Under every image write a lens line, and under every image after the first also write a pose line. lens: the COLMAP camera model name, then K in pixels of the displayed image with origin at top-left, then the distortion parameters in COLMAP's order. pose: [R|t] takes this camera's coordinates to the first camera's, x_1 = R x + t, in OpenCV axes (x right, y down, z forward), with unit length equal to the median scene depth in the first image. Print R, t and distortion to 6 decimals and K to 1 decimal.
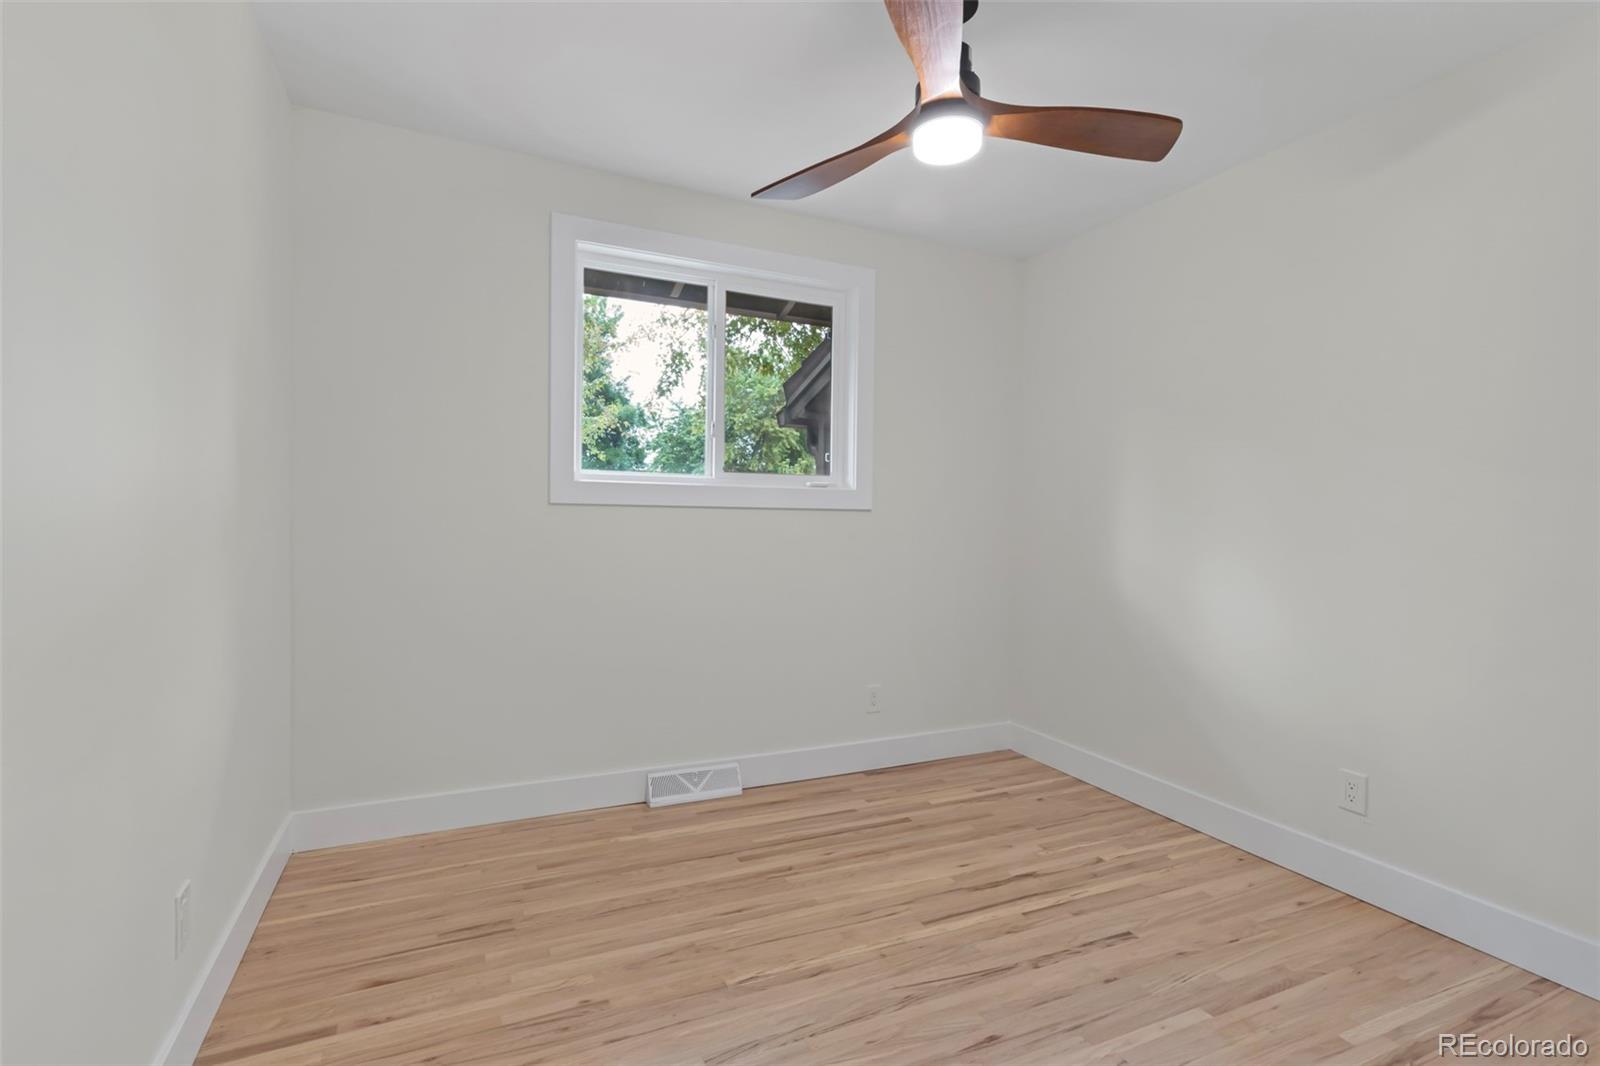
lens RADIAL K [[741.3, 0, 816.5], [0, 741.3, 530.0], [0, 0, 1]] dist [0.004373, -0.000034]
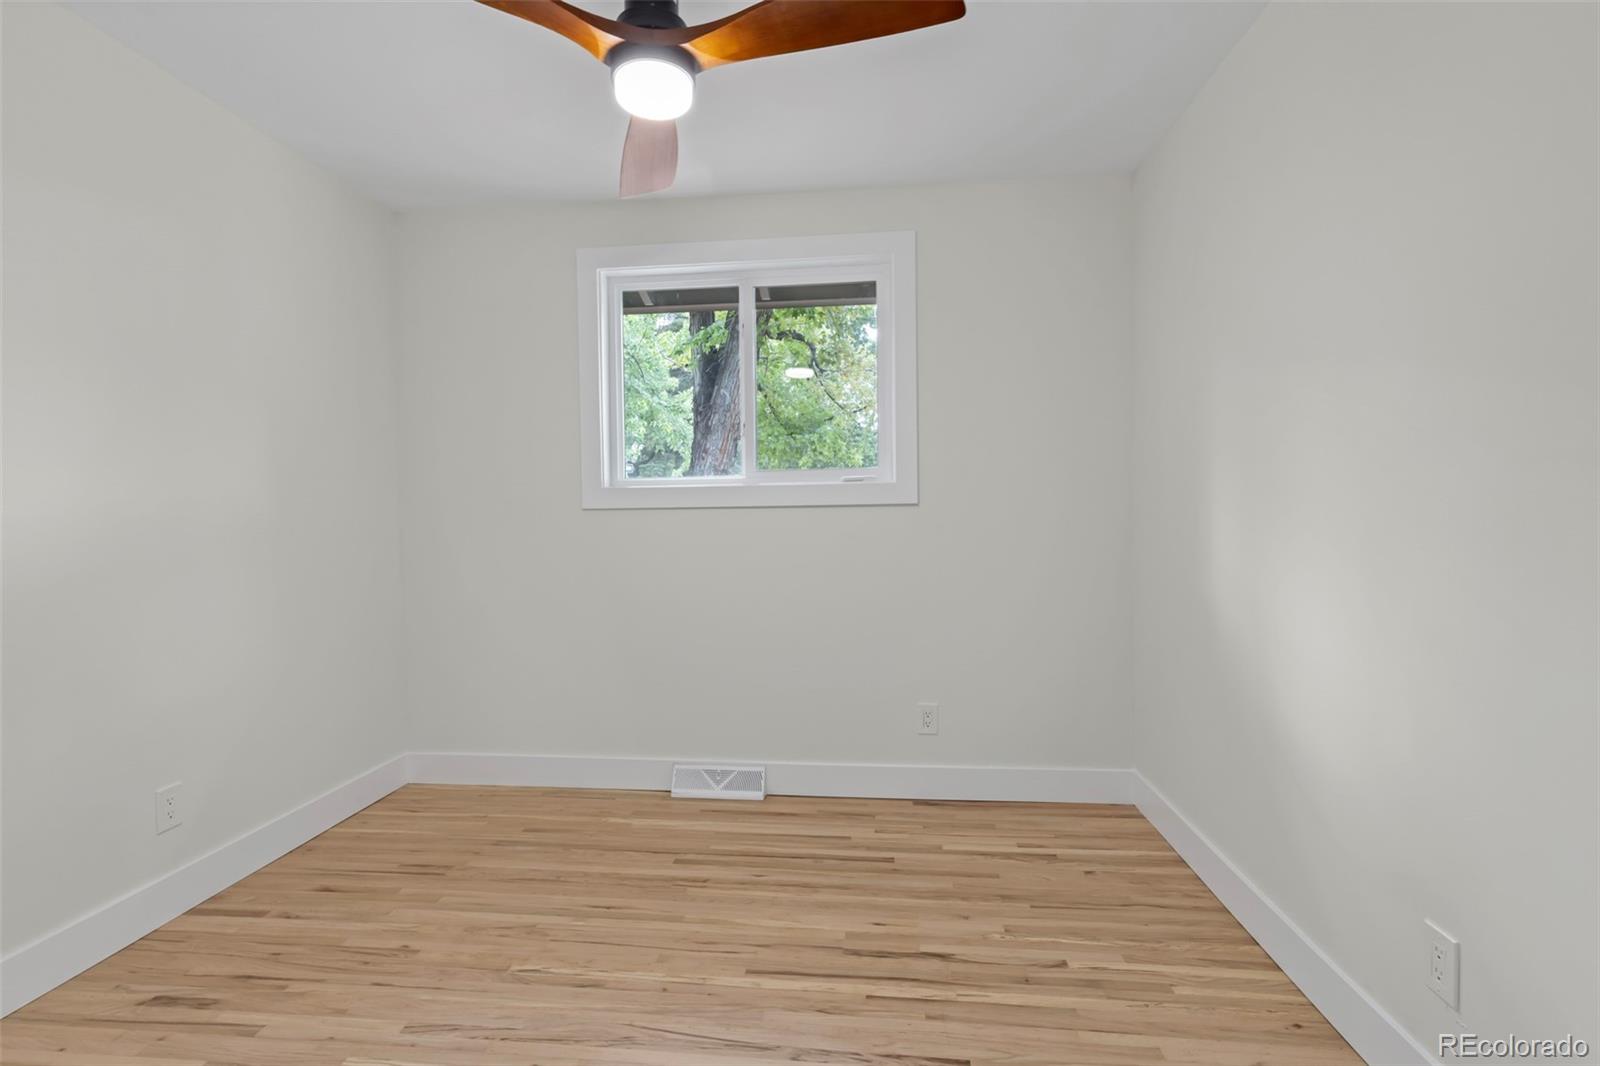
lens RADIAL K [[743.7, 0, 793.9], [0, 743.7, 531.3], [0, 0, 1]] dist [0.003264, 0.000244]
pose [[0.858483, -0.015943, -0.512595, 0.524586], [0.016496, 0.999858, -0.003471, 0.007875], [0.512577, -0.005476, 0.858624, 0.215931]]
